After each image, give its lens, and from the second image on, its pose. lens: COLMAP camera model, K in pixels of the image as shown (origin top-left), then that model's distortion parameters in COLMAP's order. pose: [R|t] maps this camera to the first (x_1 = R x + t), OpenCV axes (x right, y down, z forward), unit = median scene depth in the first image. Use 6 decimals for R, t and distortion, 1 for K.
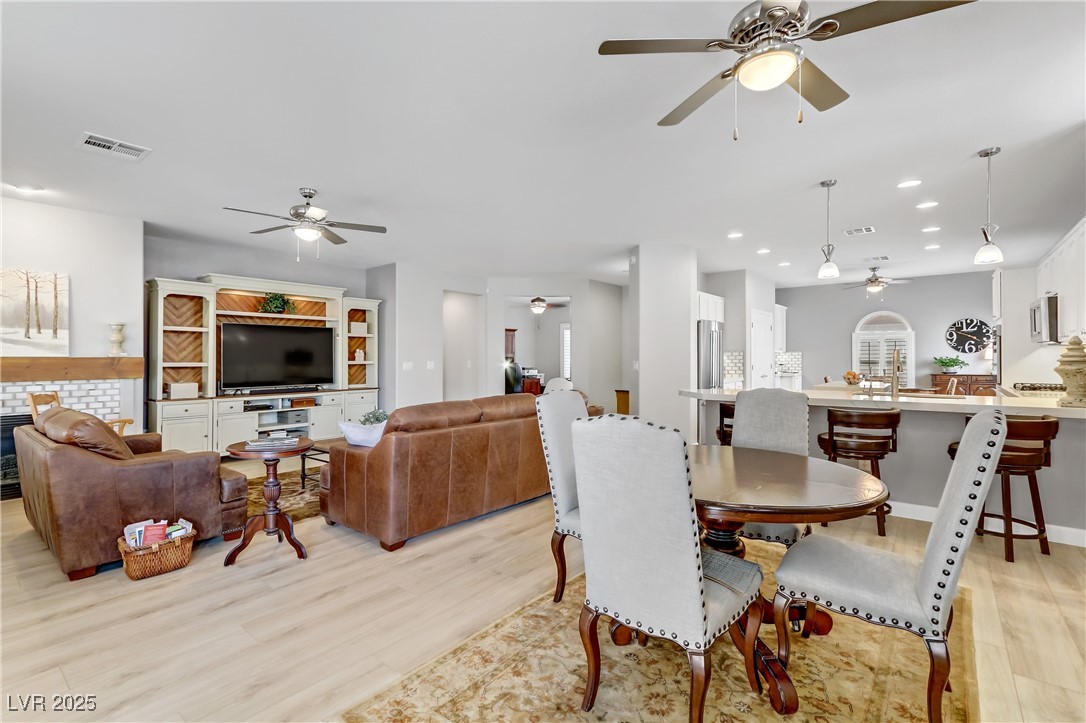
lens RADIAL K [[496.3, 0, 535.0], [0, 496.3, 356.9], [0, 0, 1]] dist [0.000007, 0.001036]
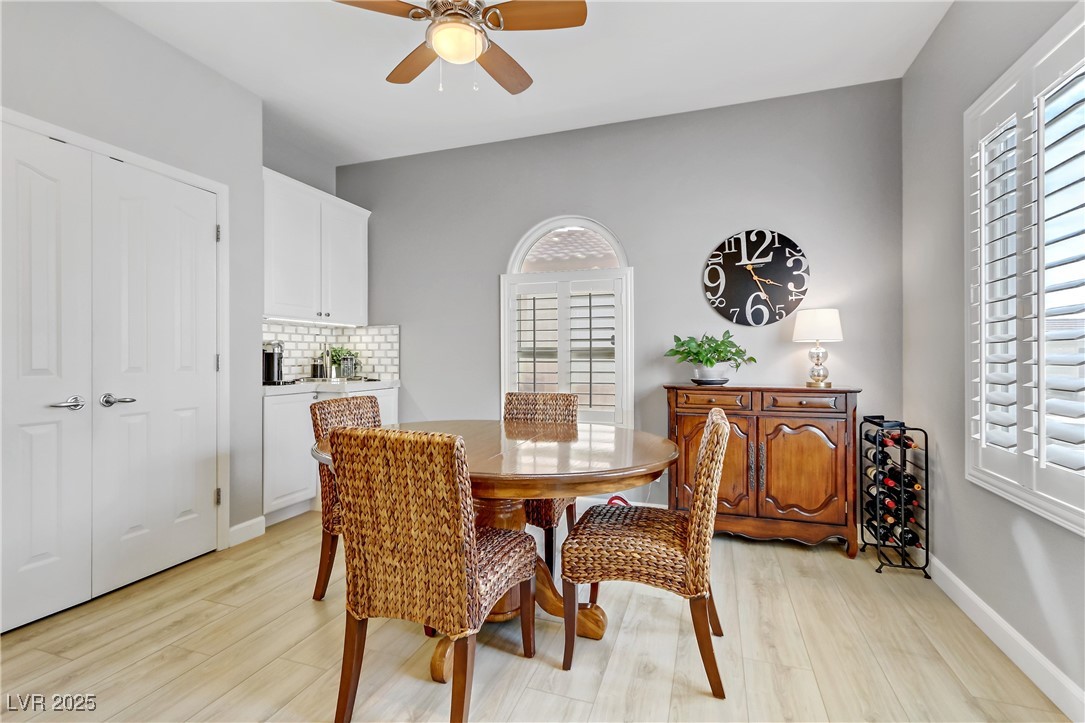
lens RADIAL K [[495.8, 0, 526.2], [0, 495.8, 351.4], [0, 0, 1]] dist [0.000007, 0.001036]
pose [[0.945606, 0.009475, 0.325177, 0.601283], [-0.005757, 0.999907, -0.012396, 0.016158], [-0.325264, 0.009850, 0.945572, 0.714719]]
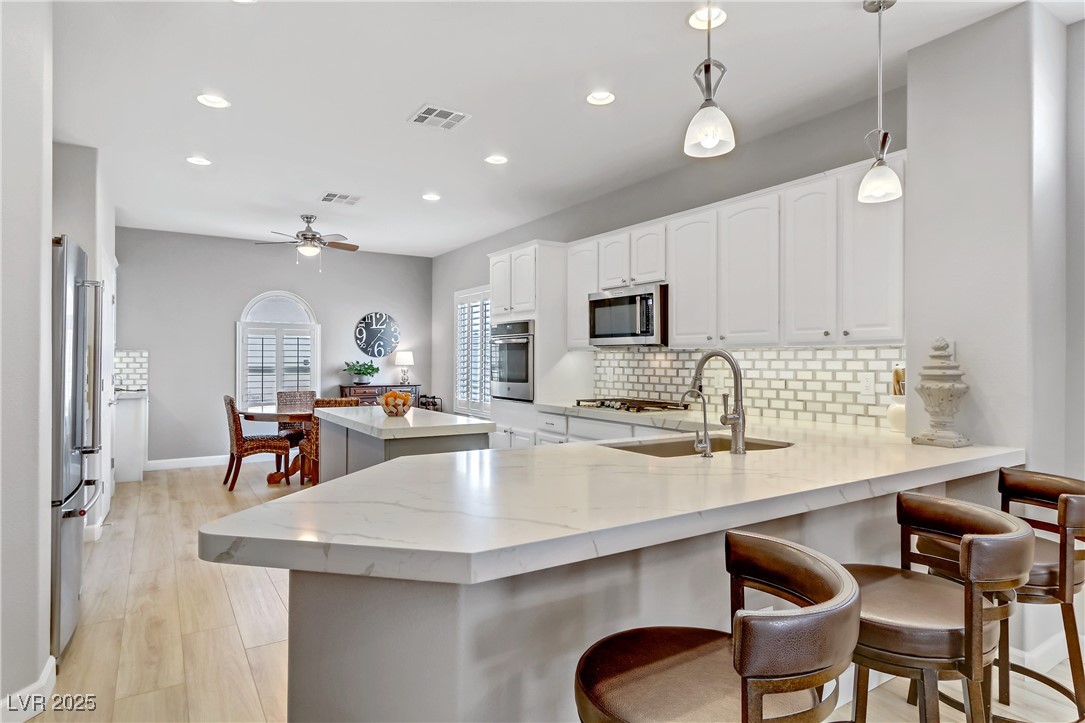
lens RADIAL K [[609.1, 0, 537.7], [0, 609.1, 363.8], [0, 0, 1]] dist [0.053221, 0.001136]
pose [[0.316558, -0.000510, 0.948573, 0.045791], [-0.007550, 0.999967, 0.003057, -0.001932], [-0.948543, -0.008130, 0.316543, 0.460489]]
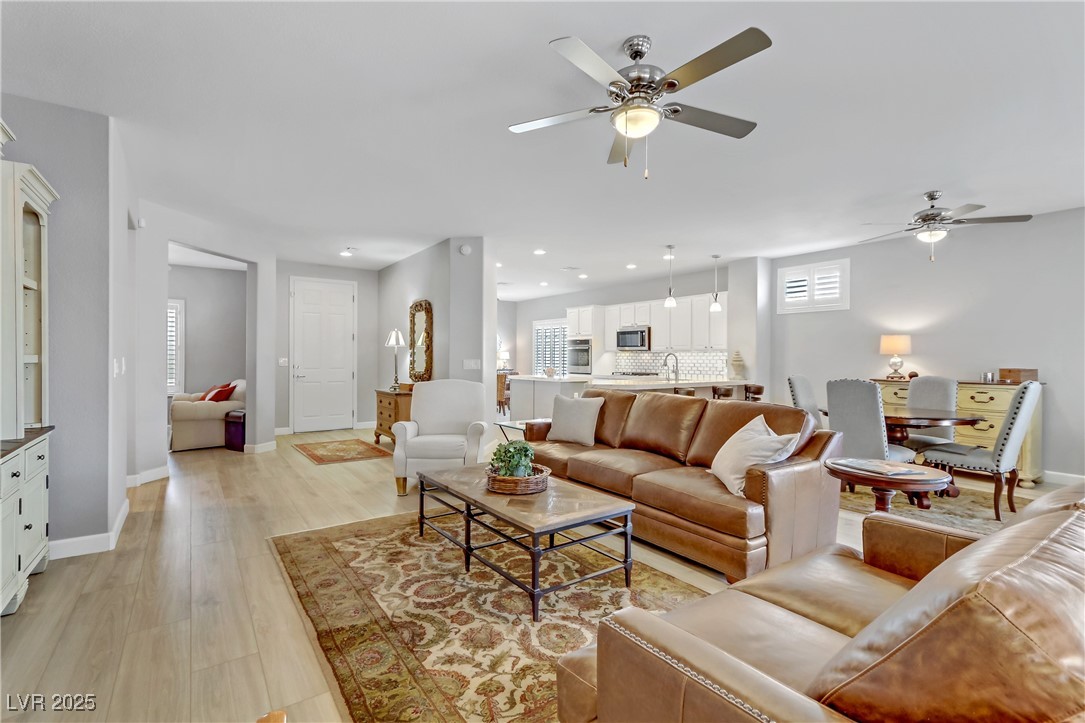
lens RADIAL K [[495.8, 0, 538.0], [0, 495.8, 364.0], [0, 0, 1]] dist [0.000007, 0.001036]
pose [[0.276745, -0.003957, 0.960935, -0.509163], [-0.011848, 0.999901, 0.007529, 0.007034], [-0.960870, -0.013469, 0.276671, 0.456078]]
